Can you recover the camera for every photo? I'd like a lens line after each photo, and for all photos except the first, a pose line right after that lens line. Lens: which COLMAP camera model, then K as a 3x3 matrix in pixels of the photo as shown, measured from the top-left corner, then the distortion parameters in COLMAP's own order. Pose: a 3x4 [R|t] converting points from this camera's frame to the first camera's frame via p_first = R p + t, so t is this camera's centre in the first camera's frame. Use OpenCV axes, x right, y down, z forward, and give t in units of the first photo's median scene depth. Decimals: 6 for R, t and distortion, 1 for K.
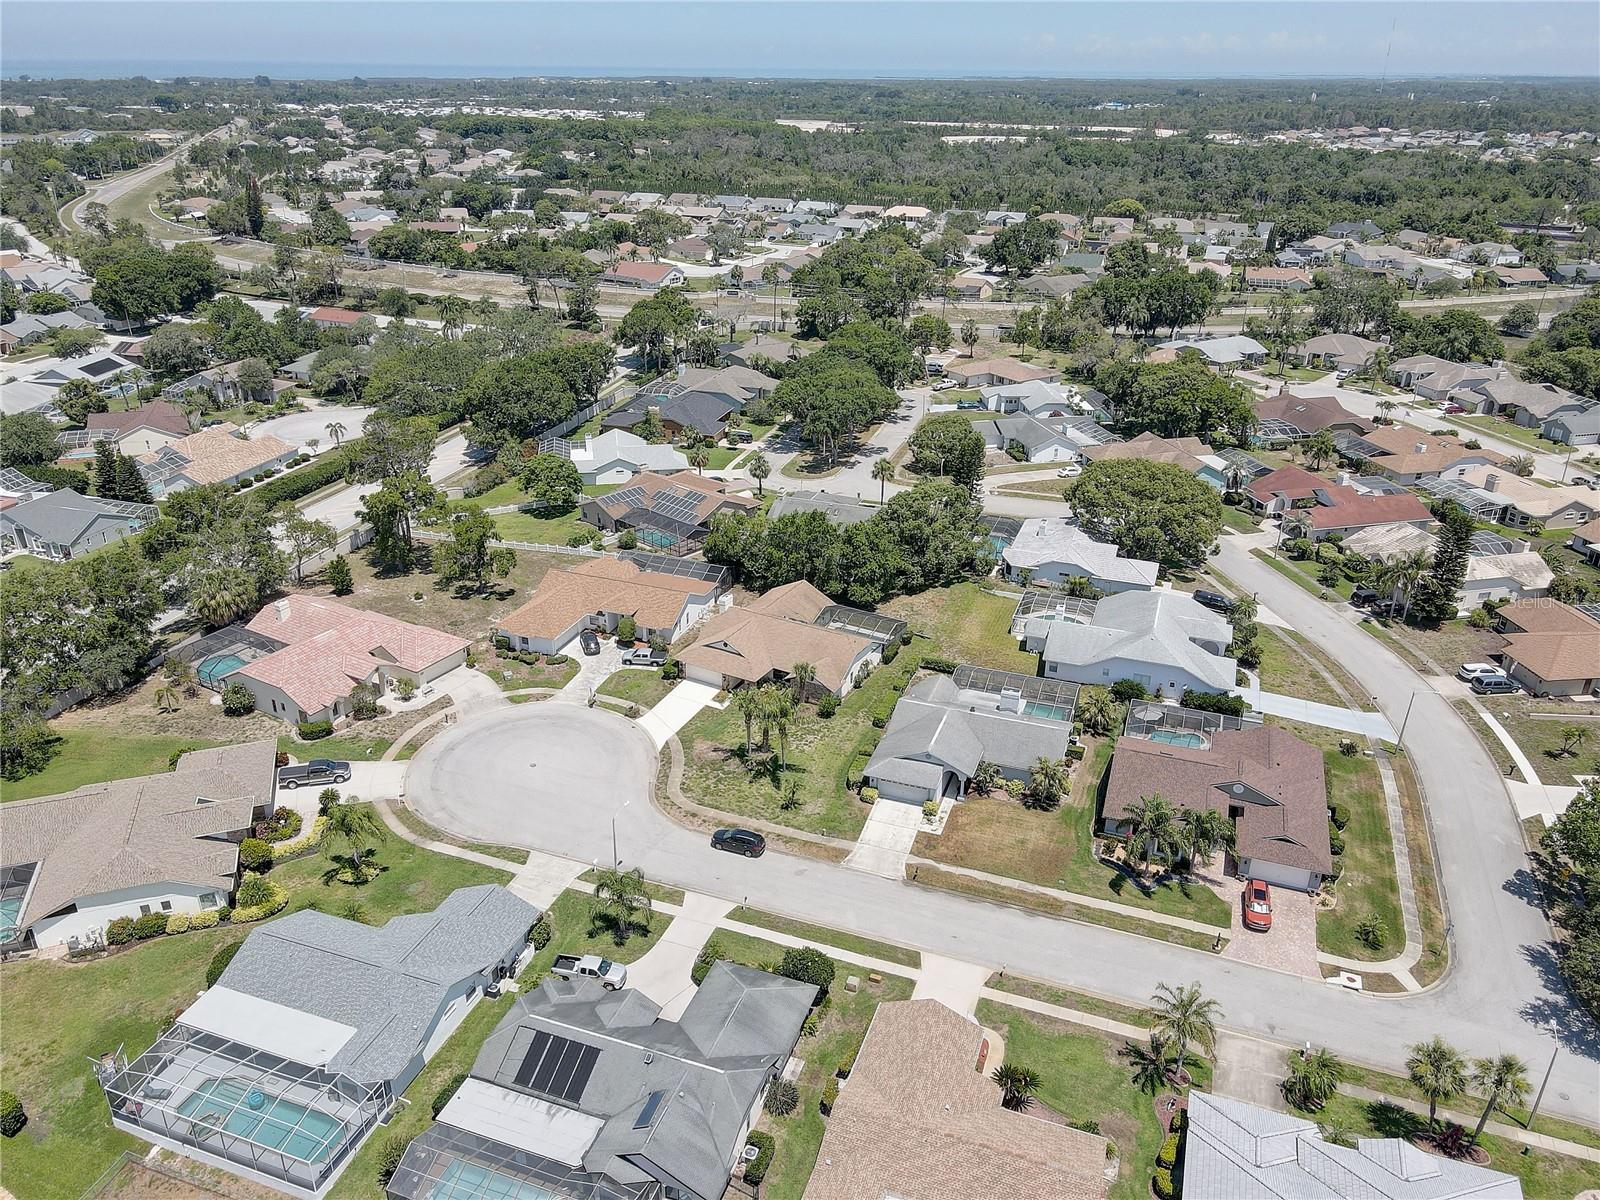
lens RADIAL K [[1181.2, 0, 800.0], [0, 1181.2, 600.0], [0, 0, 1]] dist [-0.002191, 0.035626]
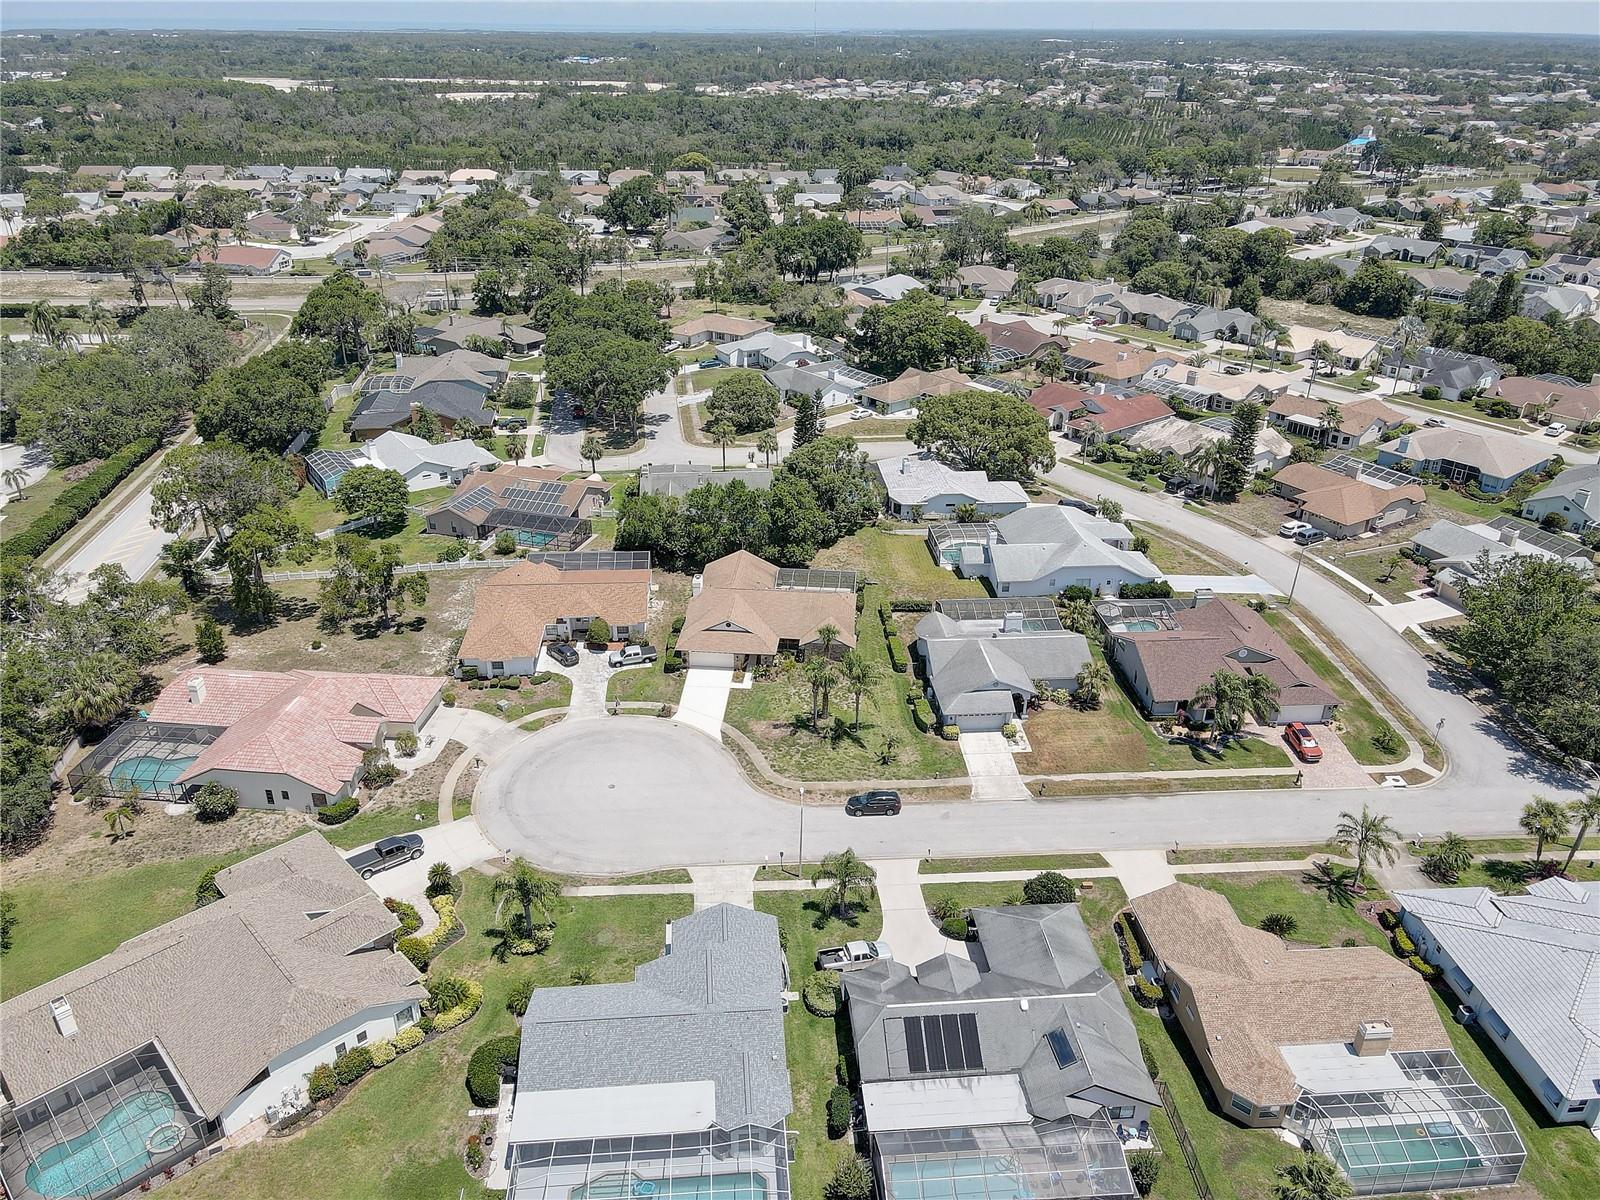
lens RADIAL K [[1181.2, 0, 800.0], [0, 1181.2, 600.0], [0, 0, 1]] dist [-0.002191, 0.035626]
pose [[0.907141, -0.185394, 0.377789, -0.332292], [0.172989, 0.982653, 0.066844, -0.033243], [-0.383628, 0.004716, 0.923476, 0.063857]]
